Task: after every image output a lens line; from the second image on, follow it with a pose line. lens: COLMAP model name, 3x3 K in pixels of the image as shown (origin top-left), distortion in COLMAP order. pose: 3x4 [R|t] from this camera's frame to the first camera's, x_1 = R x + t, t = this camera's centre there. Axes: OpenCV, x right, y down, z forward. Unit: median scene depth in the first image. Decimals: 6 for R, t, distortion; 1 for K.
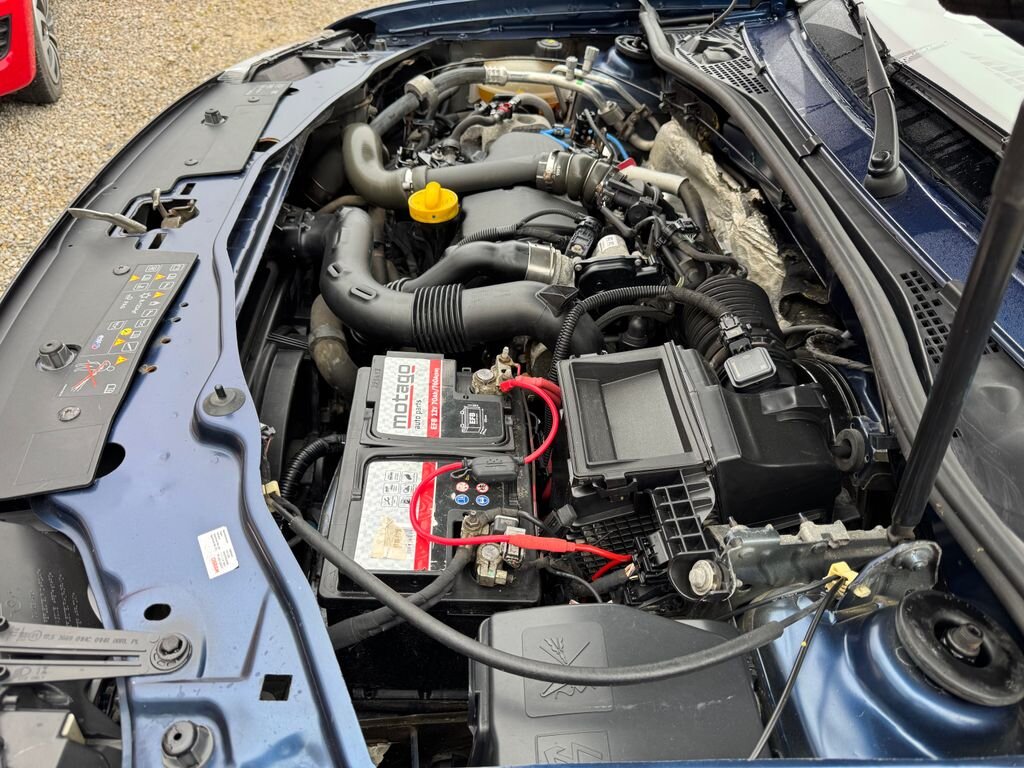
lens RADIAL K [[726.8, 0, 512.0], [0, 726.8, 384.0], [0, 0, 1]] dist [0.031039, -0.024083]
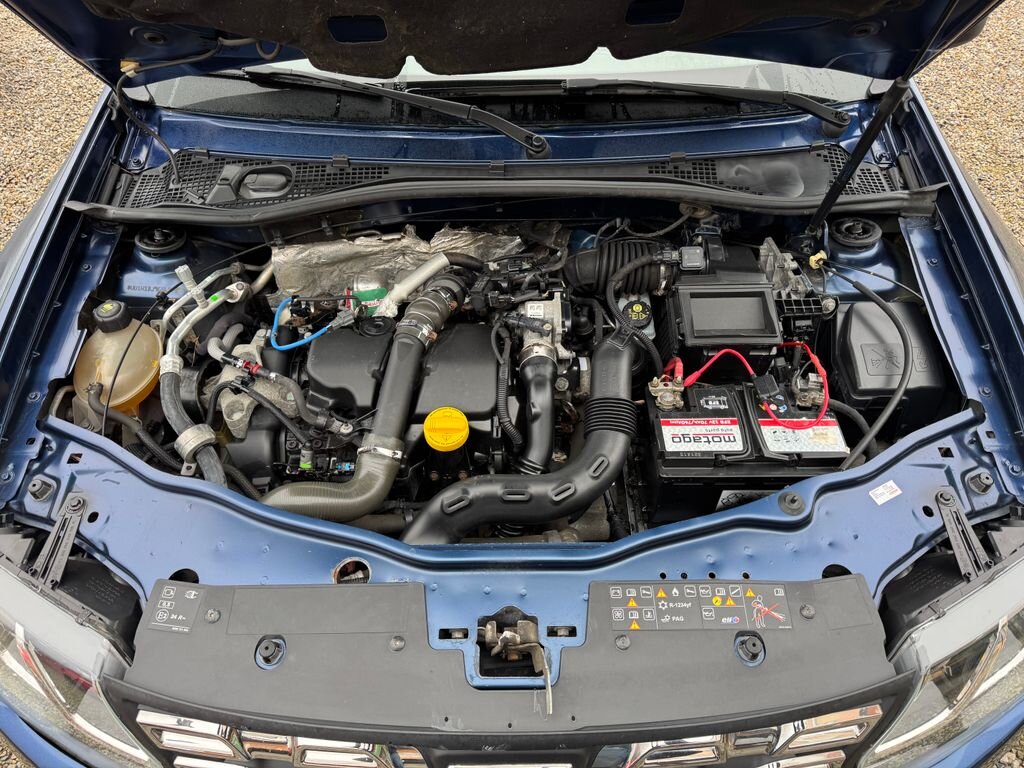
lens RADIAL K [[726.8, 0, 512.0], [0, 726.8, 384.0], [0, 0, 1]] dist [0.031039, -0.024083]
pose [[0.032774, -0.813075, 0.581236, -0.951088], [0.667735, 0.450530, 0.592582, -1.198743], [-0.743677, 0.368691, 0.557684, 0.421358]]
